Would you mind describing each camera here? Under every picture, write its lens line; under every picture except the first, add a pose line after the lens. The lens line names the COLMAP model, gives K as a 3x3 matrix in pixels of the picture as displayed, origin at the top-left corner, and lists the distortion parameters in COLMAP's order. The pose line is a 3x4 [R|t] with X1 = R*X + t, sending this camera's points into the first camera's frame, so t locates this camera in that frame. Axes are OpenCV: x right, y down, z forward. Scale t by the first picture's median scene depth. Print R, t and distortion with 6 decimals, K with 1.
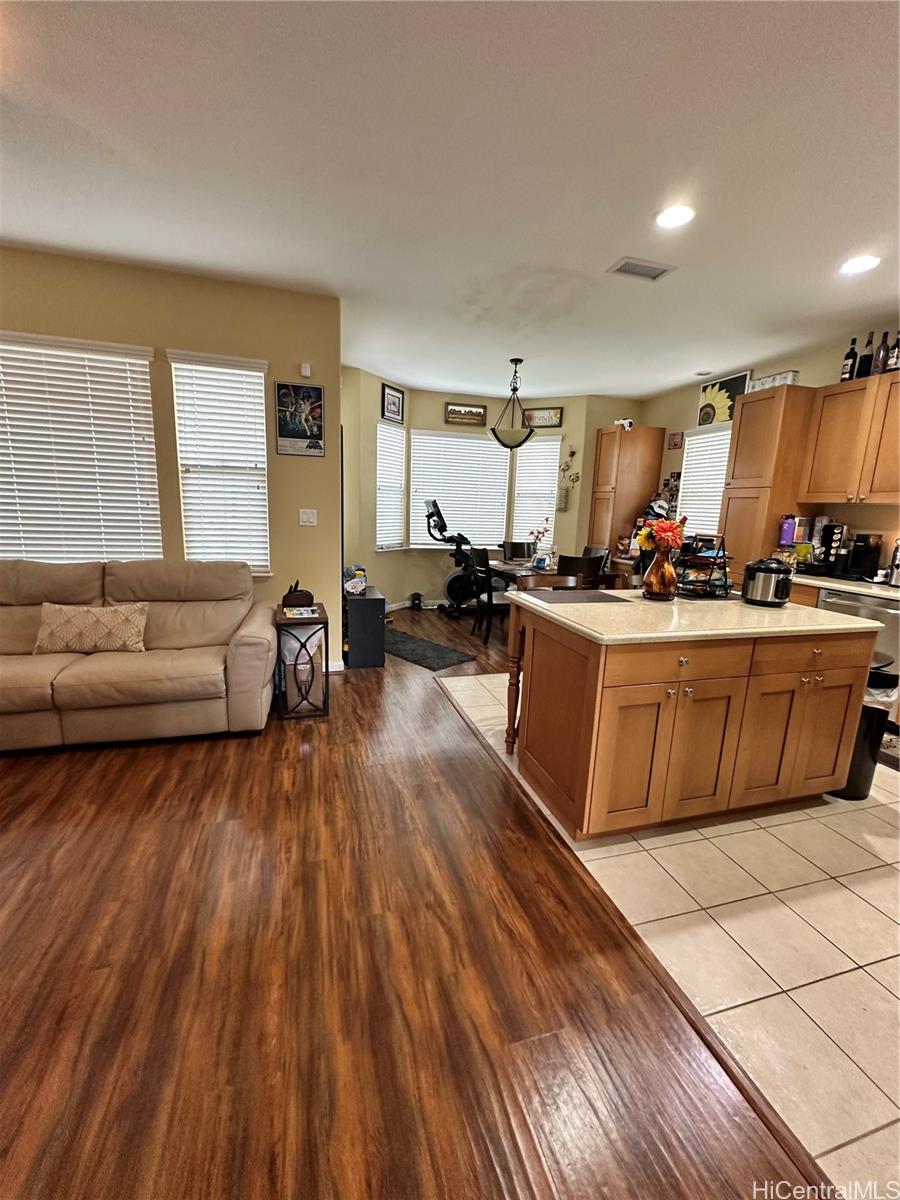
lens RADIAL K [[491.4, 0, 449.7], [0, 491.4, 601.0], [0, 0, 1]] dist [-0.001170, 0.000044]
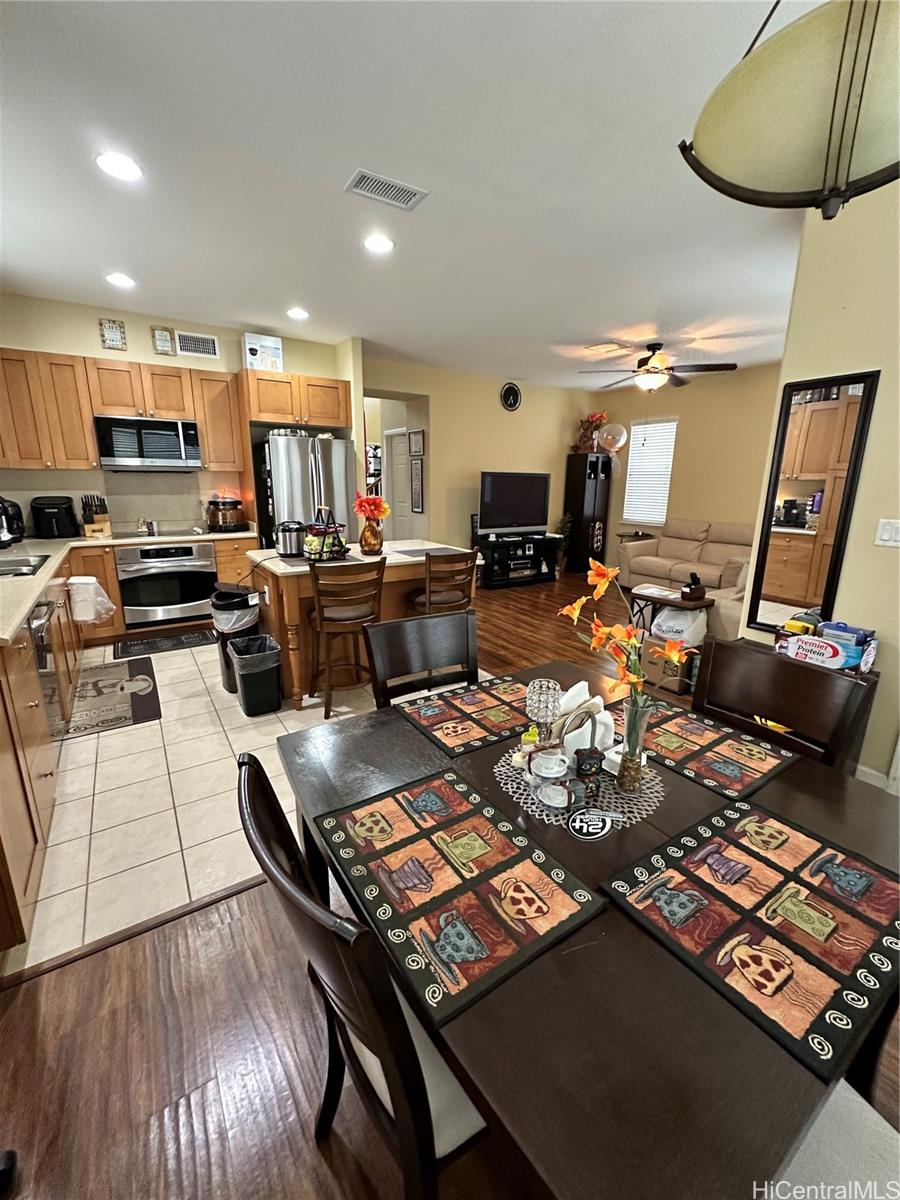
lens RADIAL K [[491.5, 0, 453.1], [0, 491.5, 600.1], [0, 0, 1]] dist [-0.001815, -0.000003]
pose [[-0.954635, 0.024767, -0.296745, 0.449689], [-0.100827, 0.910785, 0.400380, -0.331918], [0.280188, 0.412137, -0.866971, 1.675144]]
